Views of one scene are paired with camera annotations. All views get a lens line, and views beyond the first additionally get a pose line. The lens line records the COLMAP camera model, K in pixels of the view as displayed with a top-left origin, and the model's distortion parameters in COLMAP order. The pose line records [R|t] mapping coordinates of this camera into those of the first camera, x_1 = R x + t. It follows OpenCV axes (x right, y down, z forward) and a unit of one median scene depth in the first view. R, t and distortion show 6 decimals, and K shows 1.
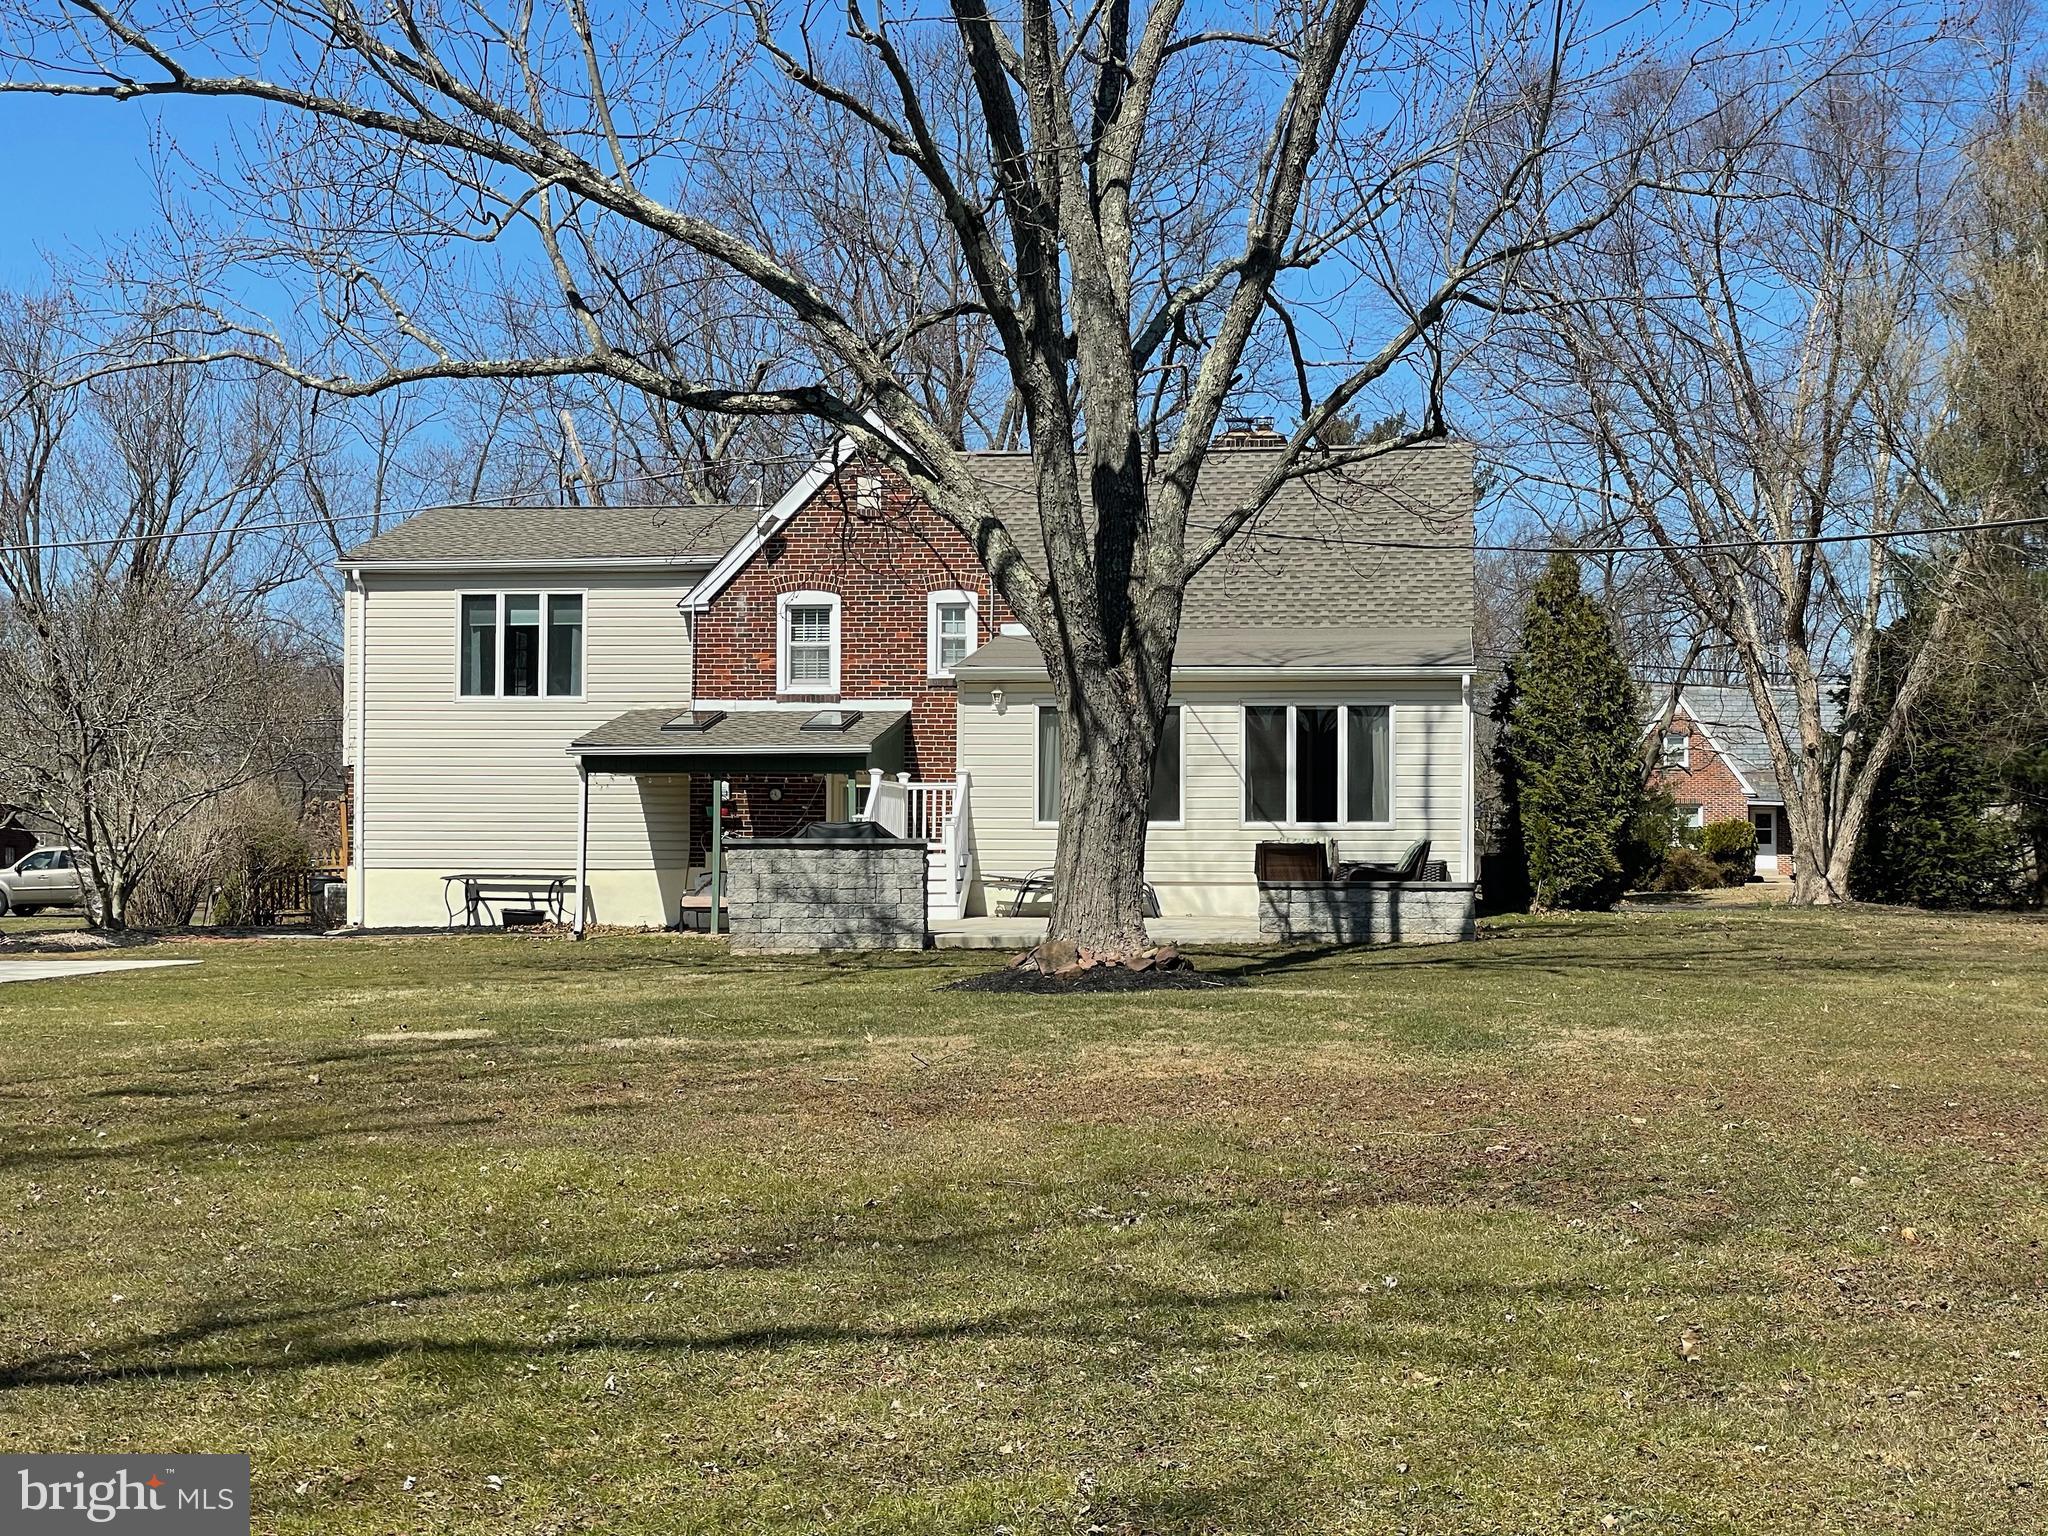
lens RADIAL K [[3082.6, 0, 1043.2], [0, 3082.6, 755.8], [0, 0, 1]] dist [0.070773, 0.000000]
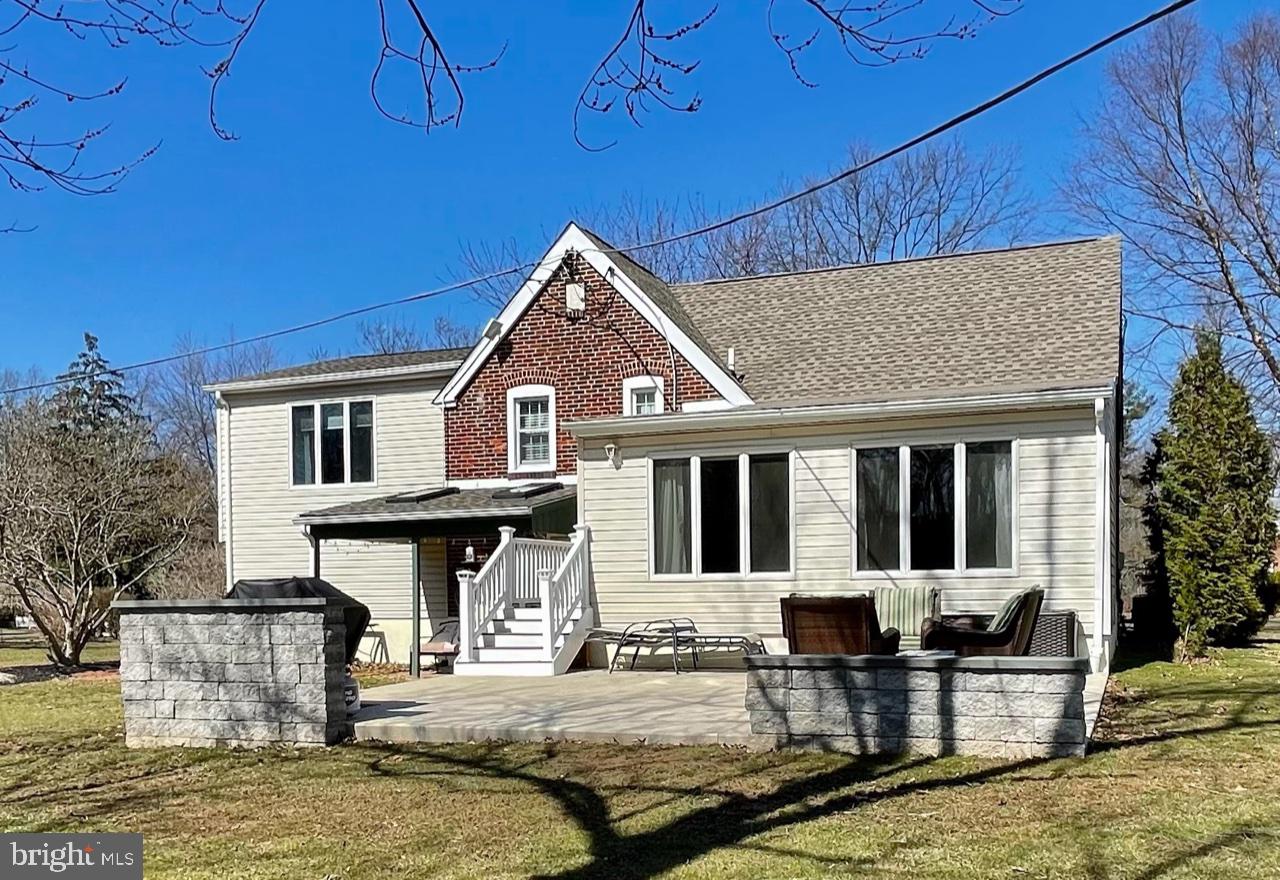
lens RADIAL K [[1184.8, 0, 690.7], [0, 1184.8, 619.5], [0, 0, 1]] dist [-0.002340, 0.000000]
pose [[0.973054, -0.008836, -0.230409, 0.088876], [0.021525, 0.998383, 0.052616, 0.014308], [0.229571, -0.056157, 0.971670, 0.564215]]
